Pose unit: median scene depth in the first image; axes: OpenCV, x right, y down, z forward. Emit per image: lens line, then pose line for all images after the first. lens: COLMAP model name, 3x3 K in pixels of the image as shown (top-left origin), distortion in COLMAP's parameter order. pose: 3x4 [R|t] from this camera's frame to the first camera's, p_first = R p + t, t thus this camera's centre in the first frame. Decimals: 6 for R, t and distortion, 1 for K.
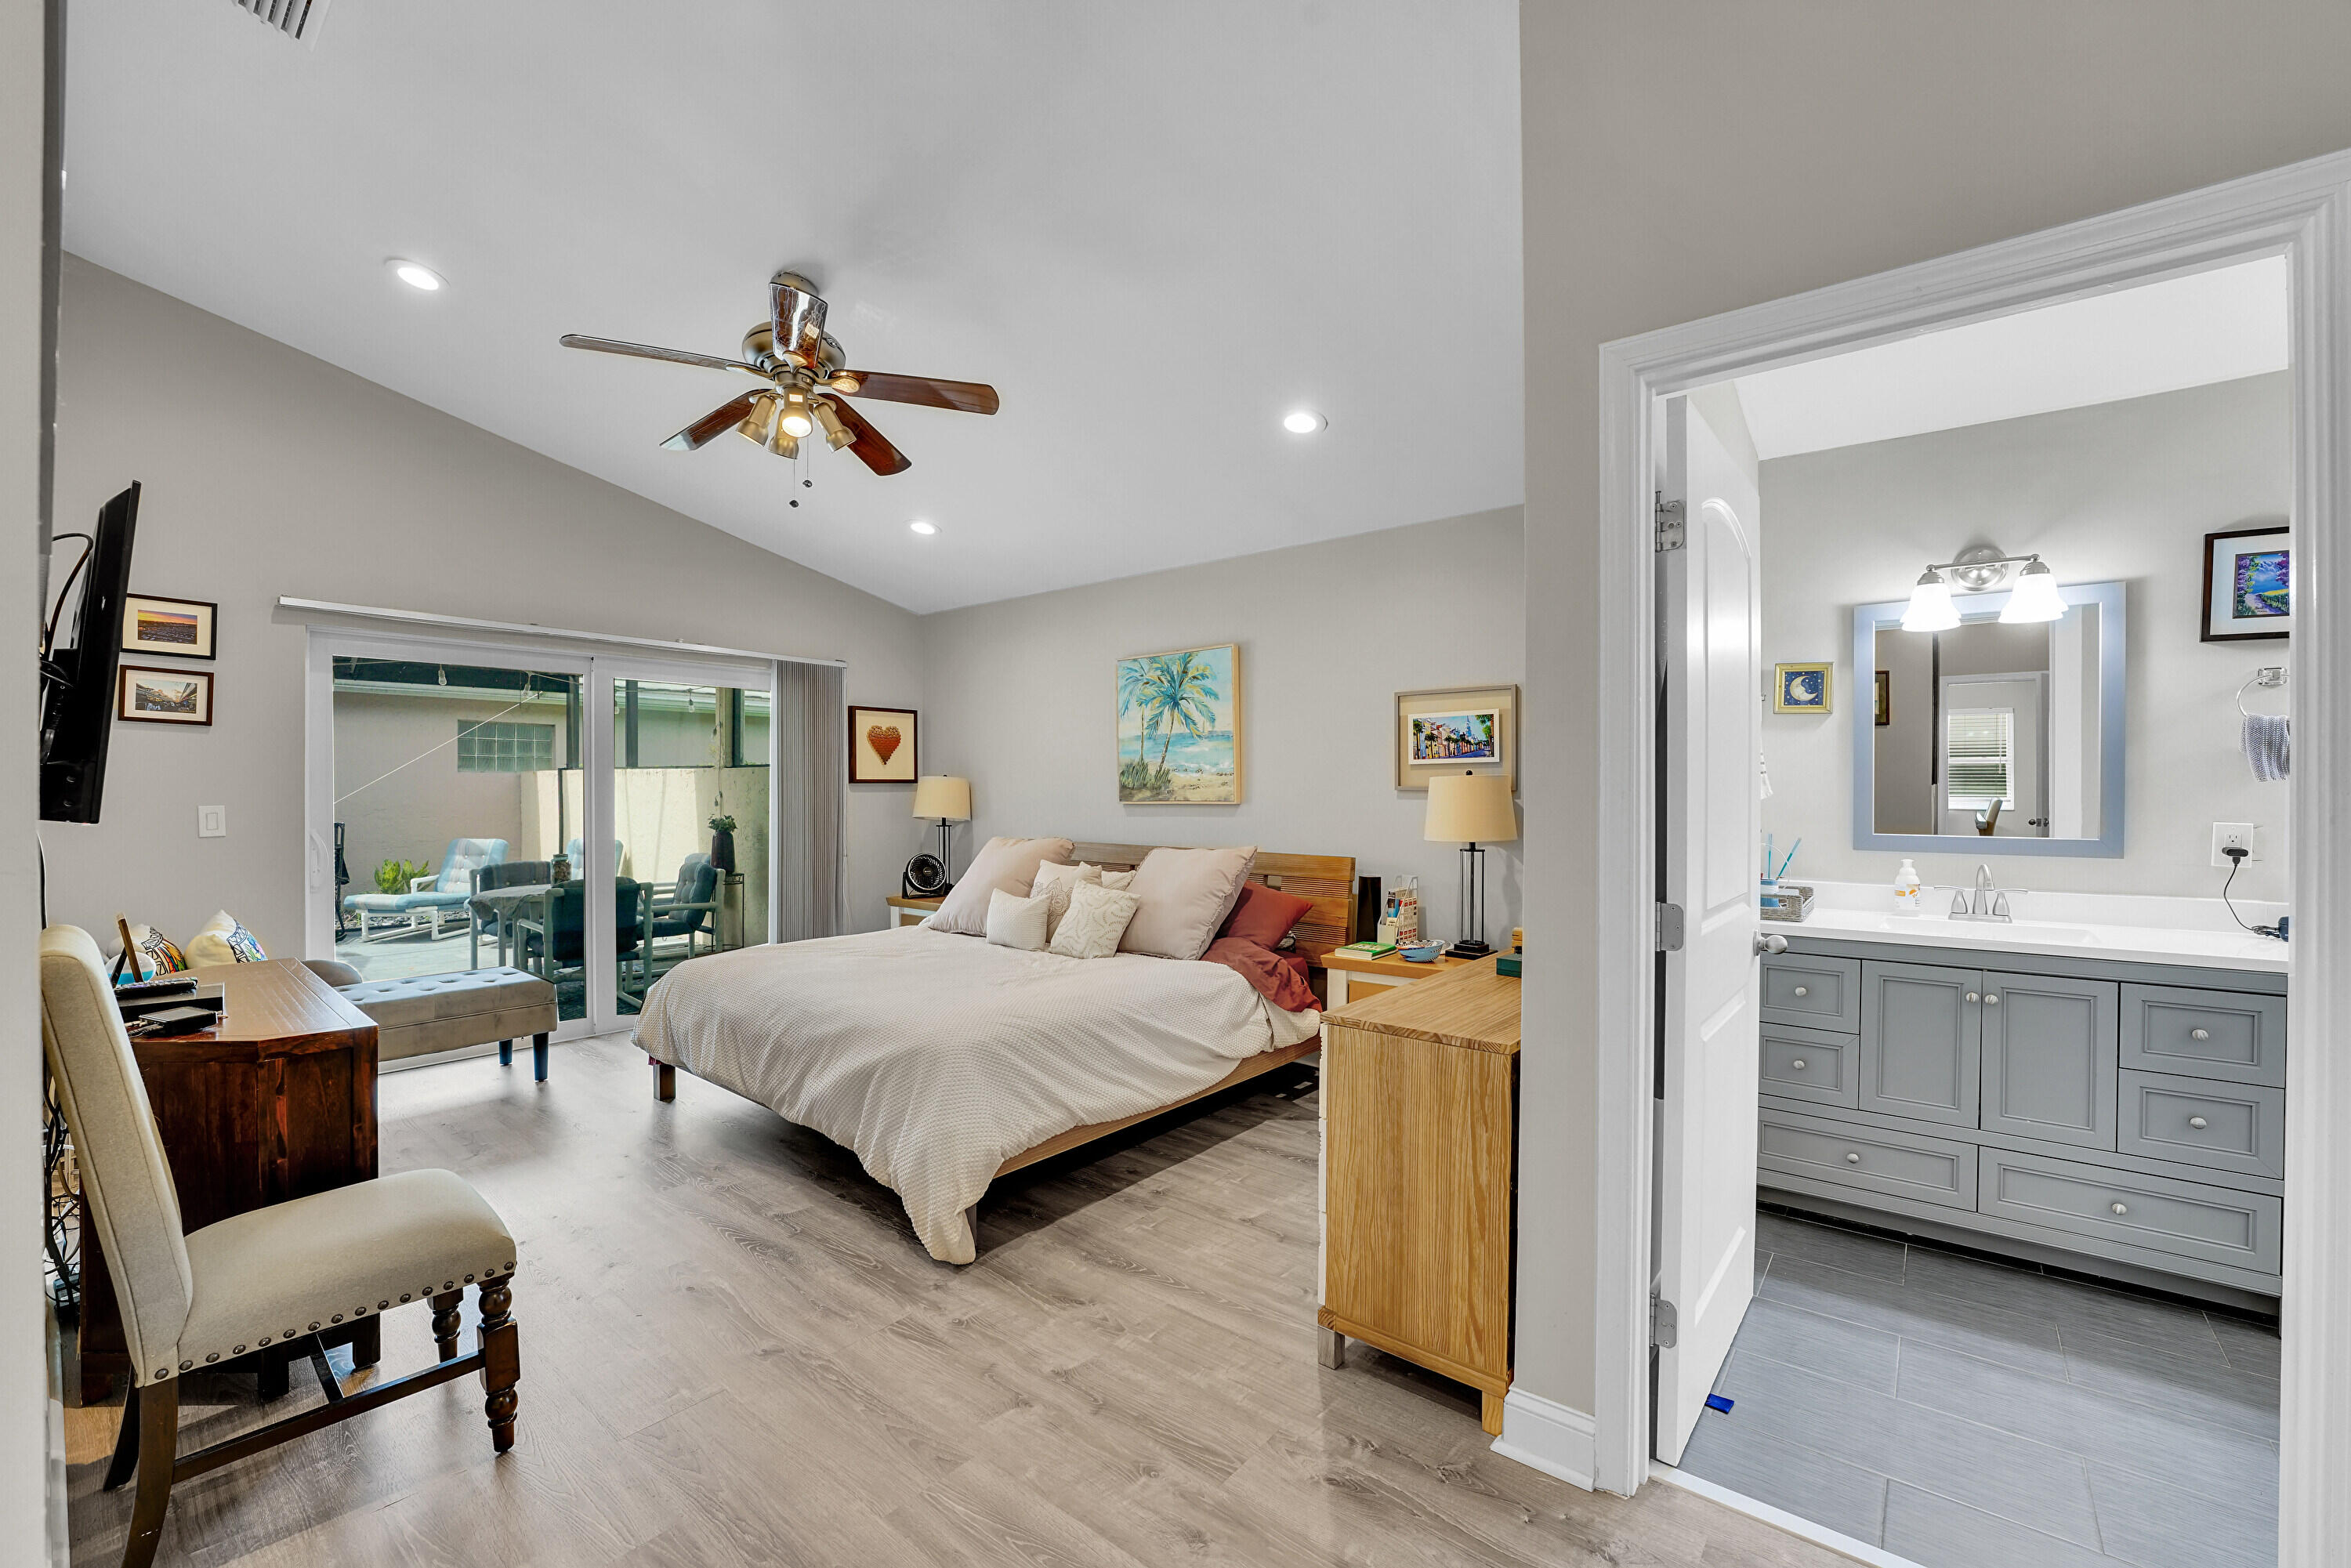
lens RADIAL K [[960.8, 0, 1170.4], [0, 960.8, 790.7], [0, 0, 1]] dist [-0.027687, 0.003085]
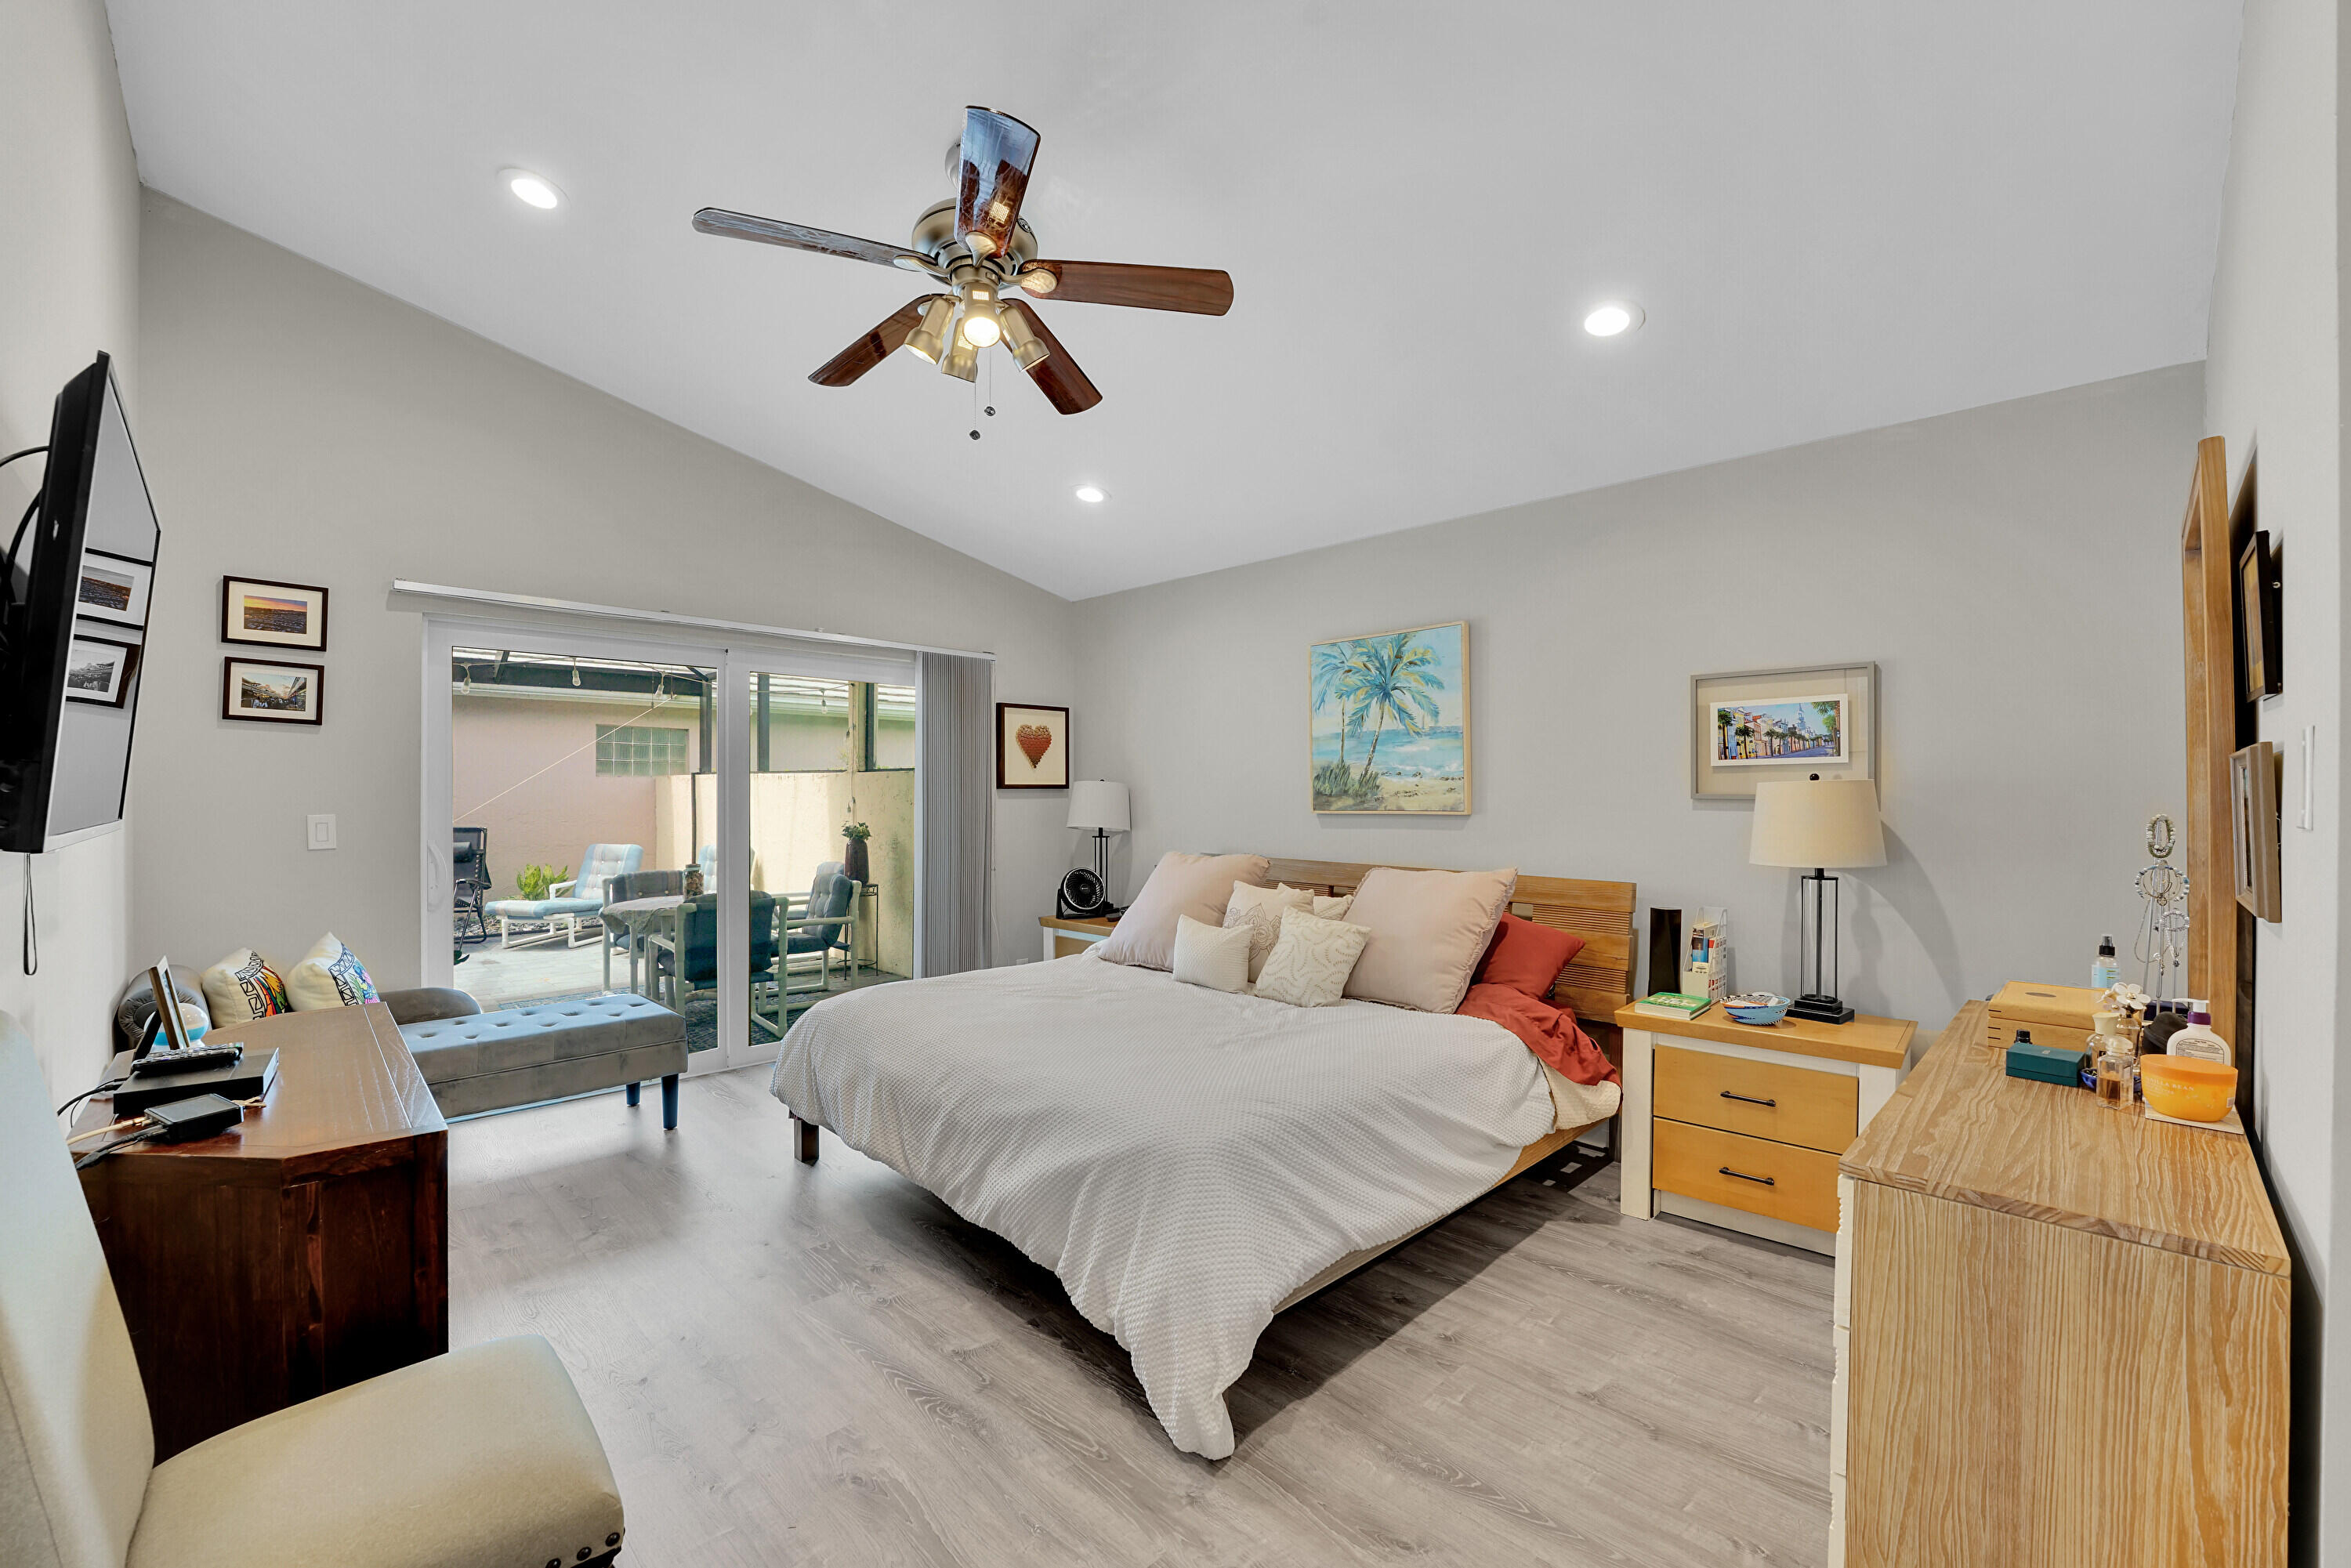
lens RADIAL K [[960.8, 0, 1171.1], [0, 960.8, 790.2], [0, 0, 1]] dist [-0.027687, 0.003085]
pose [[0.994274, 0.000699, -0.106862, -0.126778], [-0.001206, 0.999988, -0.004679, -0.004155], [0.106858, 0.004781, 0.994263, 0.200638]]
